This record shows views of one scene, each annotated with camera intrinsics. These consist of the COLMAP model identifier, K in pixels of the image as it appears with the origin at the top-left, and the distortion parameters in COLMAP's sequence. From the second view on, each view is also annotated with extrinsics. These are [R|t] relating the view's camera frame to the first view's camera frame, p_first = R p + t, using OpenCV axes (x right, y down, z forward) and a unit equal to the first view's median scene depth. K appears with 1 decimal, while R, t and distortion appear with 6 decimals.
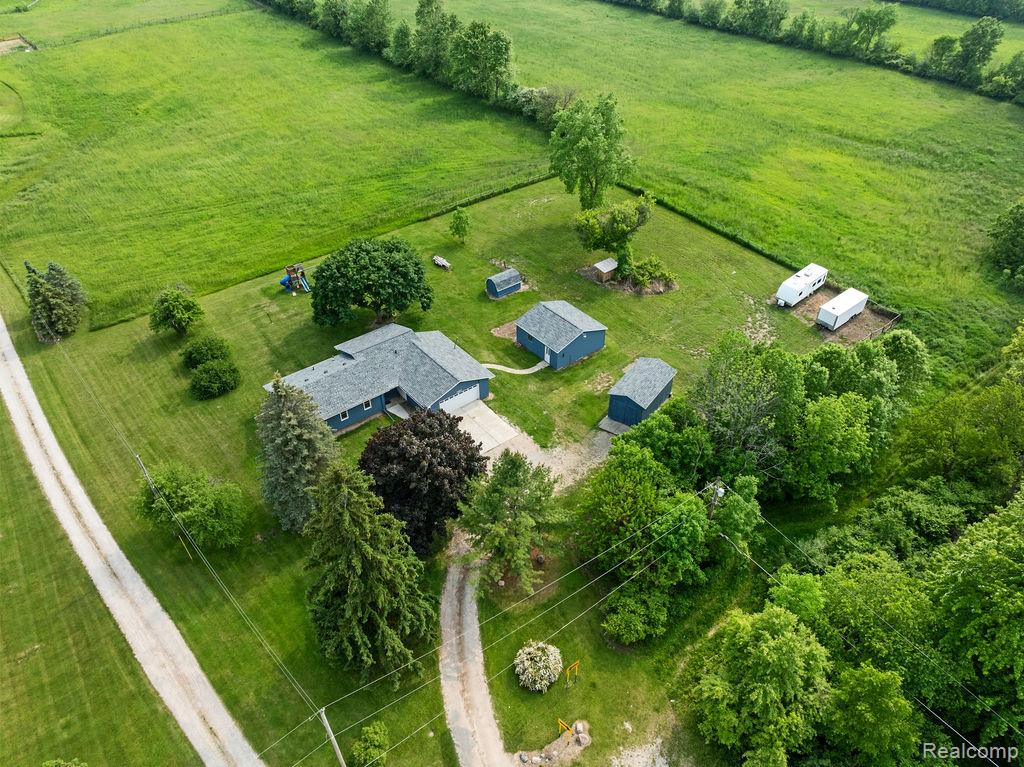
lens RADIAL K [[719.3, 0, 512.0], [0, 719.3, 383.5], [0, 0, 1]] dist [-0.038019, 0.005391]
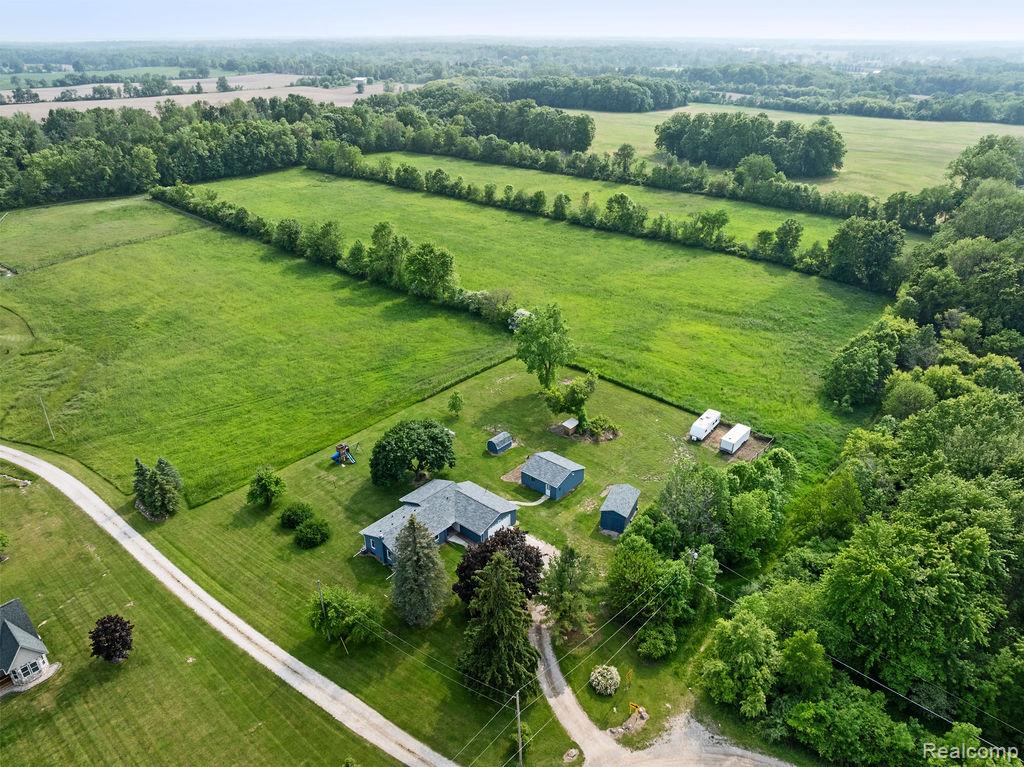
lens RADIAL K [[719.3, 0, 512.0], [0, 719.3, 383.5], [0, 0, 1]] dist [-0.038019, 0.005391]
pose [[0.983194, -0.078568, 0.164790, -0.188897], [0.111772, 0.972761, -0.203085, 0.027913], [-0.144345, 0.218091, 0.965195, -0.320376]]
